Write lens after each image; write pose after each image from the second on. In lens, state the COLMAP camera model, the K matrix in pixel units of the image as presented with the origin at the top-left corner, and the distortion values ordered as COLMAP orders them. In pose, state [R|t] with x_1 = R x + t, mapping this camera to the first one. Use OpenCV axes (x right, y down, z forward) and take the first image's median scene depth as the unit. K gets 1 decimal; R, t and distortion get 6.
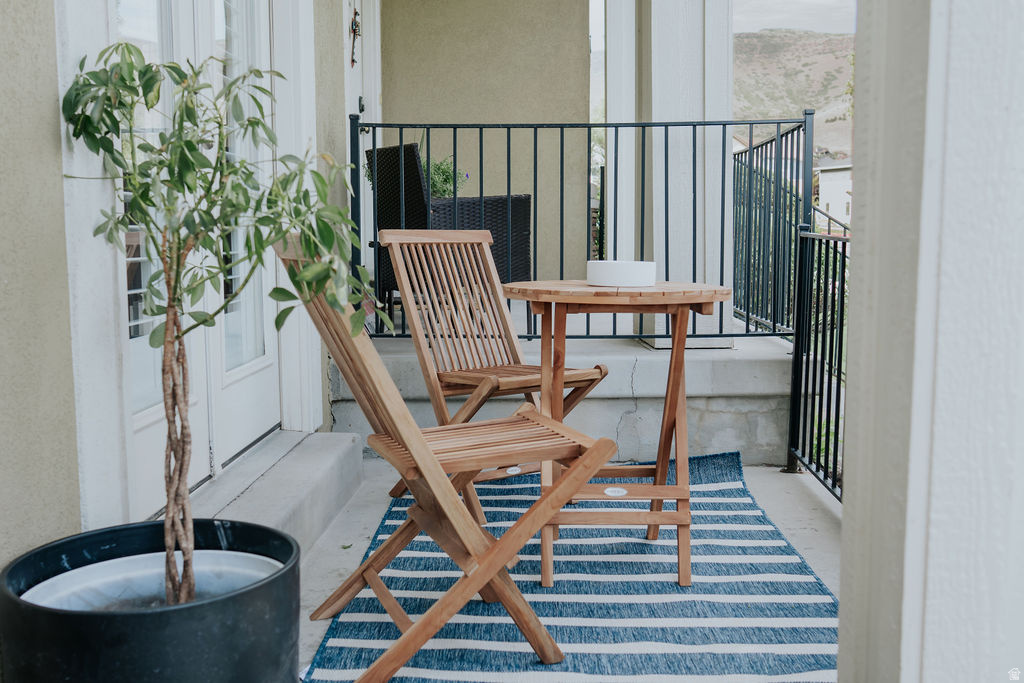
lens RADIAL K [[1053.9, 0, 509.6], [0, 1053.9, 340.1], [0, 0, 1]] dist [-0.029575, 0.000000]
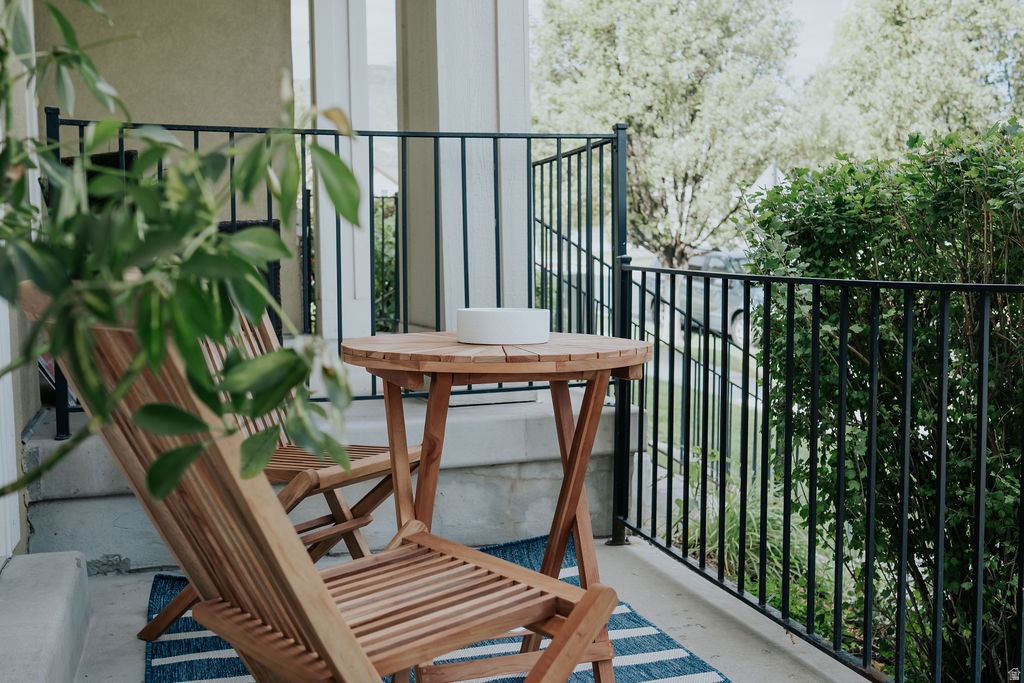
lens RADIAL K [[1053.9, 0, 514.3], [0, 1053.9, 344.8], [0, 0, 1]] dist [-0.029575, 0.000000]
pose [[0.940564, -0.031332, 0.338169, -0.096245], [0.038814, 0.999128, -0.015383, -0.026859], [-0.337392, 0.027594, 0.940960, 0.214712]]
